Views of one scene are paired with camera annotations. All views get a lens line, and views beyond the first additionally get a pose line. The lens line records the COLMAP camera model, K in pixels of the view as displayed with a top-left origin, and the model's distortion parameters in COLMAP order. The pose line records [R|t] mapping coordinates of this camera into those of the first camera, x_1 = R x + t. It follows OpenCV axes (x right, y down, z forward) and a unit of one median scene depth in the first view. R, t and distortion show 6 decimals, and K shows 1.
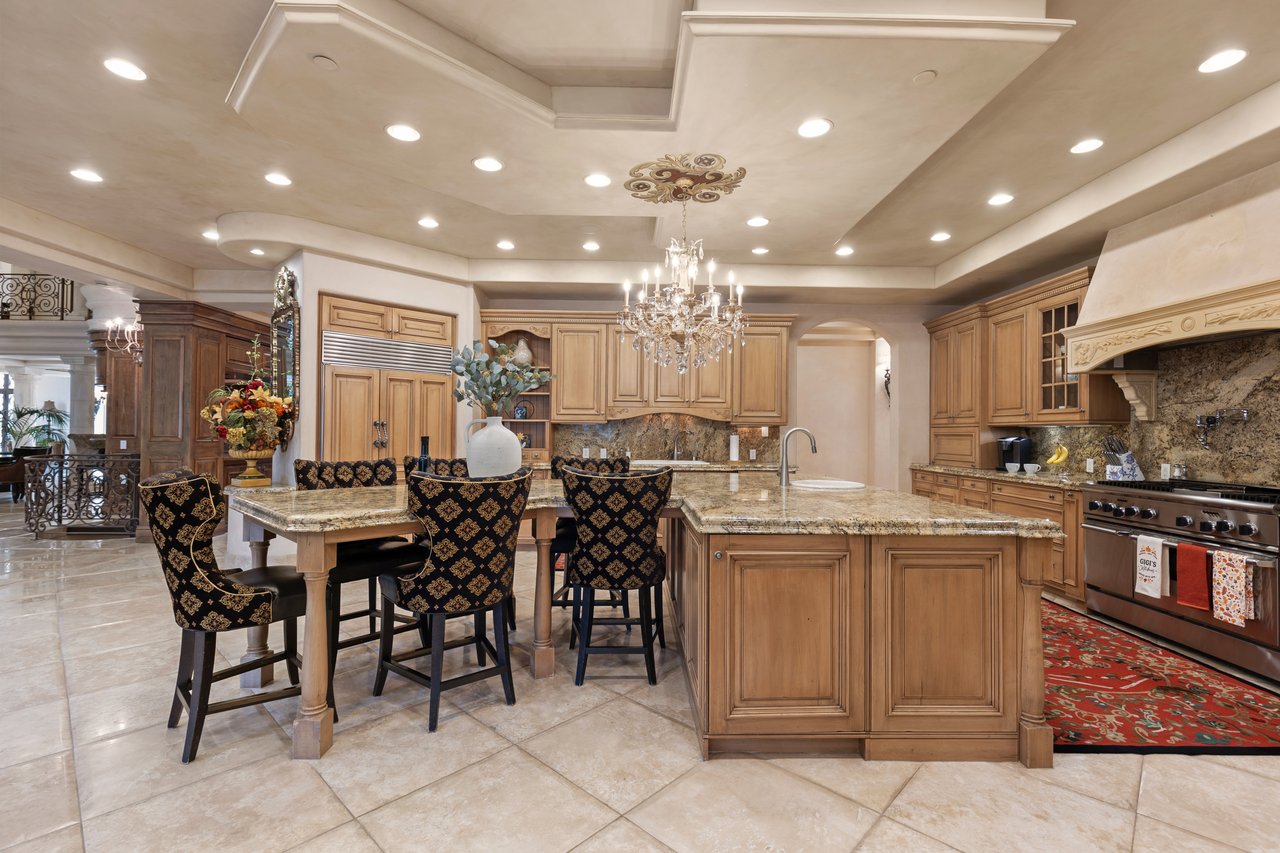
lens RADIAL K [[569.1, 0, 624.4], [0, 569.1, 426.7], [0, 0, 1]] dist [0.001369, -0.000236]
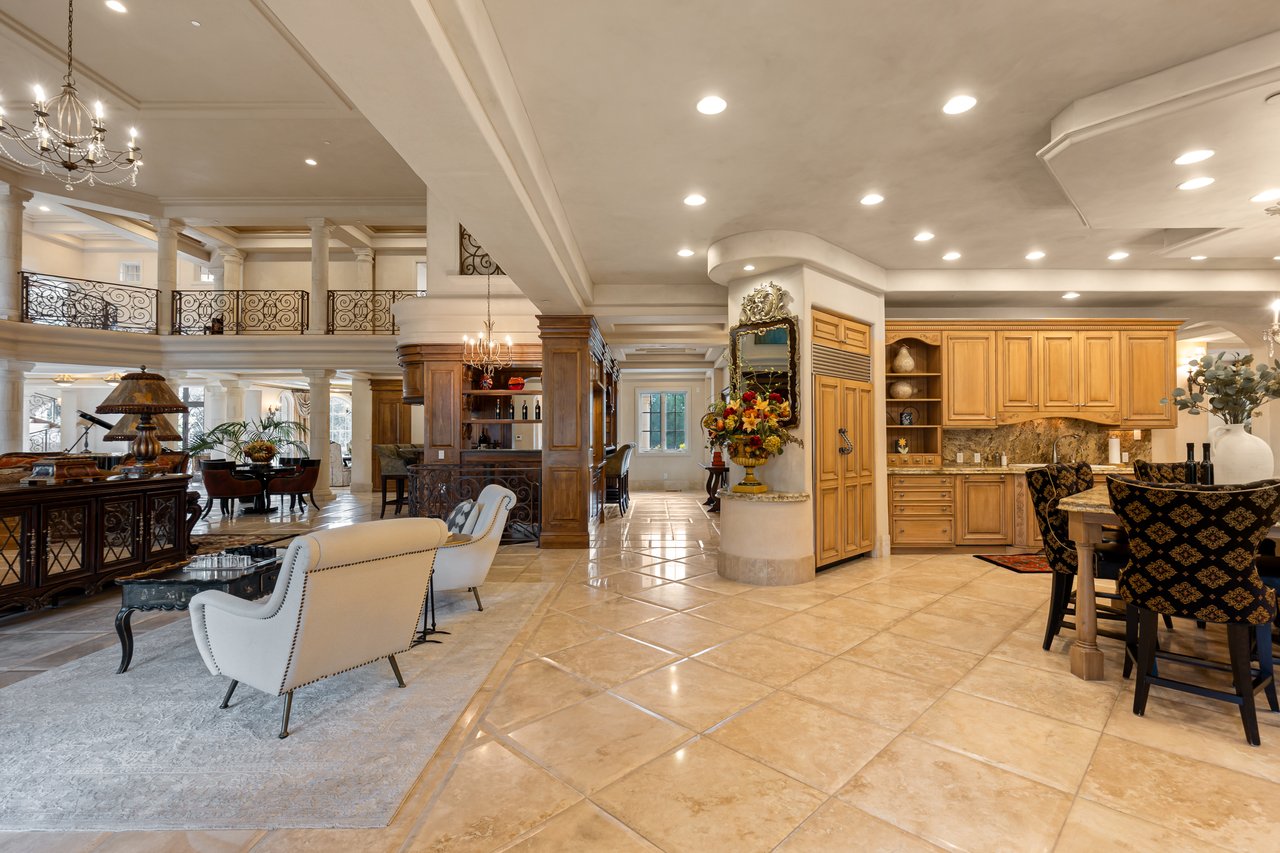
lens RADIAL K [[573.6, 0, 647.1], [0, 573.6, 428.5], [0, 0, 1]] dist [-0.003488, -0.000649]
pose [[0.999621, -0.012133, -0.024721, -0.860346], [0.012029, 0.999918, -0.004347, -0.011571], [0.024771, 0.004048, 0.999685, -0.052865]]
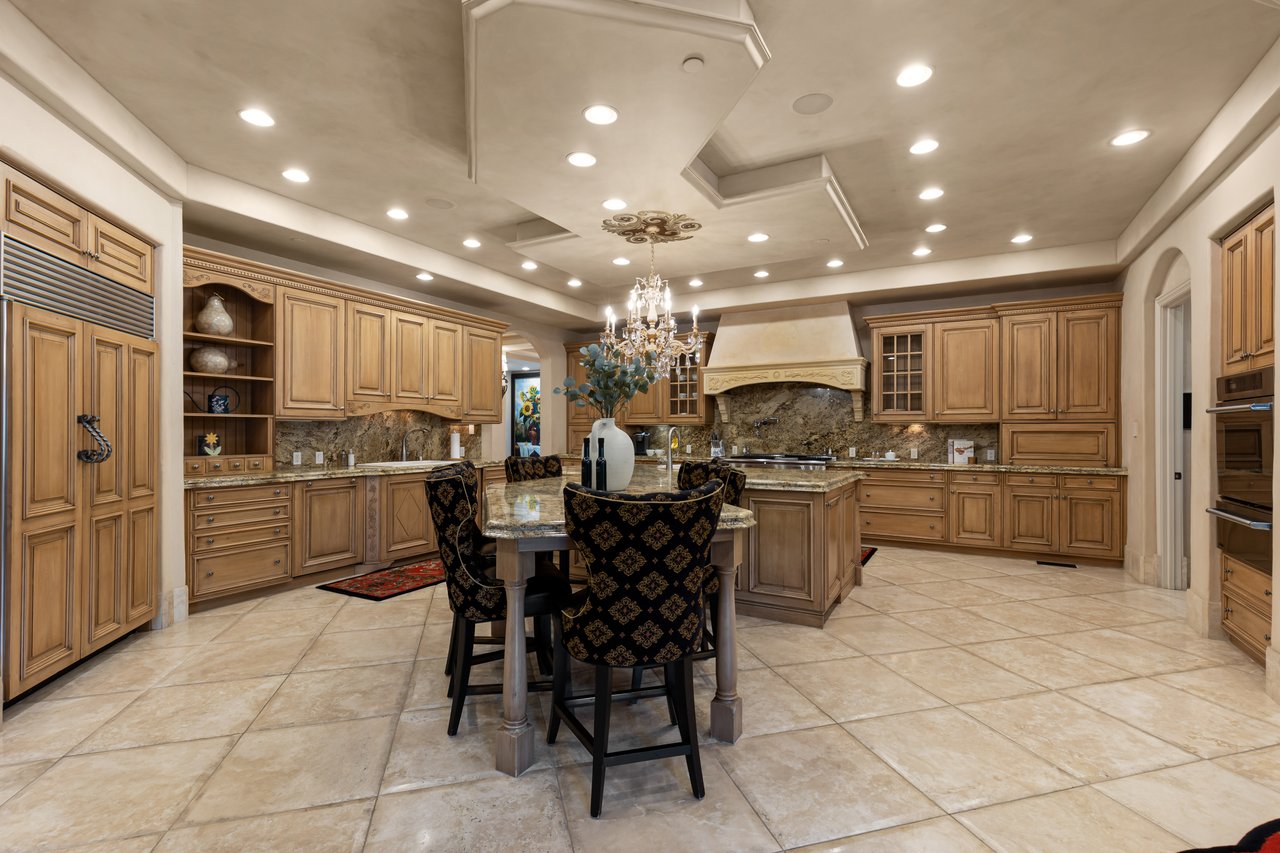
lens RADIAL K [[579.3, 0, 641.5], [0, 579.3, 429.8], [0, 0, 1]] dist [0.009236, -0.000522]
pose [[0.506013, -0.006289, 0.862503, -0.734726], [-0.005442, 0.999930, 0.010484, -0.005050], [-0.862509, -0.009998, 0.505943, 0.280671]]
